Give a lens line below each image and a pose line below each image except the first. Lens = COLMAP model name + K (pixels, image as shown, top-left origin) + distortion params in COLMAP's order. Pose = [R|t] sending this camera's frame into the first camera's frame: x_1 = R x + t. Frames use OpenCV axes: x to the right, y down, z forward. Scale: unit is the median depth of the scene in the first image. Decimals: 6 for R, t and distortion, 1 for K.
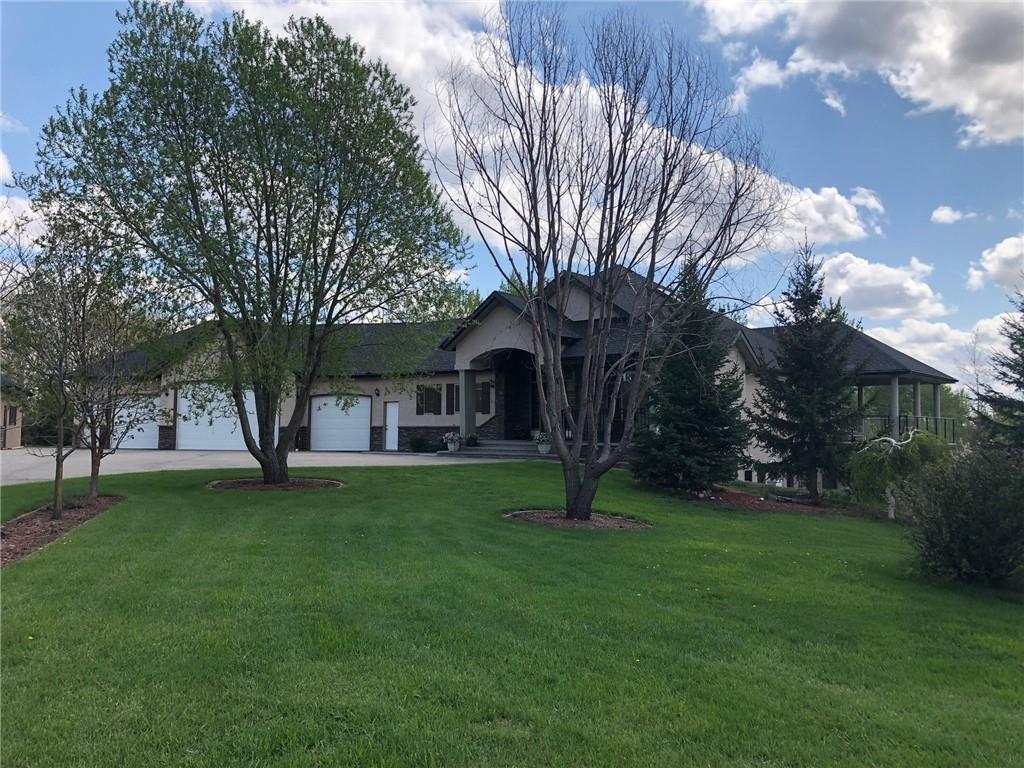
lens RADIAL K [[803.0, 0, 512.0], [0, 803.0, 384.0], [0, 0, 1]] dist [0.005356, 0.001448]
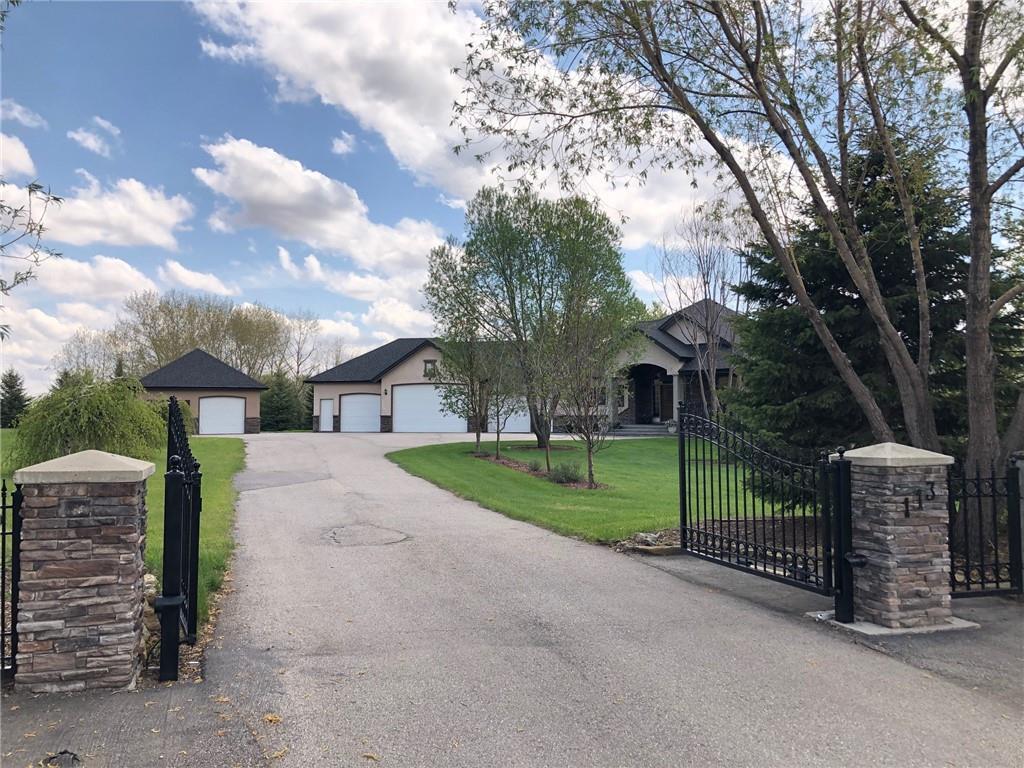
lens RADIAL K [[803.0, 0, 512.0], [0, 803.0, 384.0], [0, 0, 1]] dist [0.005356, 0.001448]
pose [[0.999921, -0.005138, -0.011432, -0.232275], [0.005351, 0.999811, 0.018671, -0.035159], [0.011334, -0.018731, 0.999760, -0.502990]]
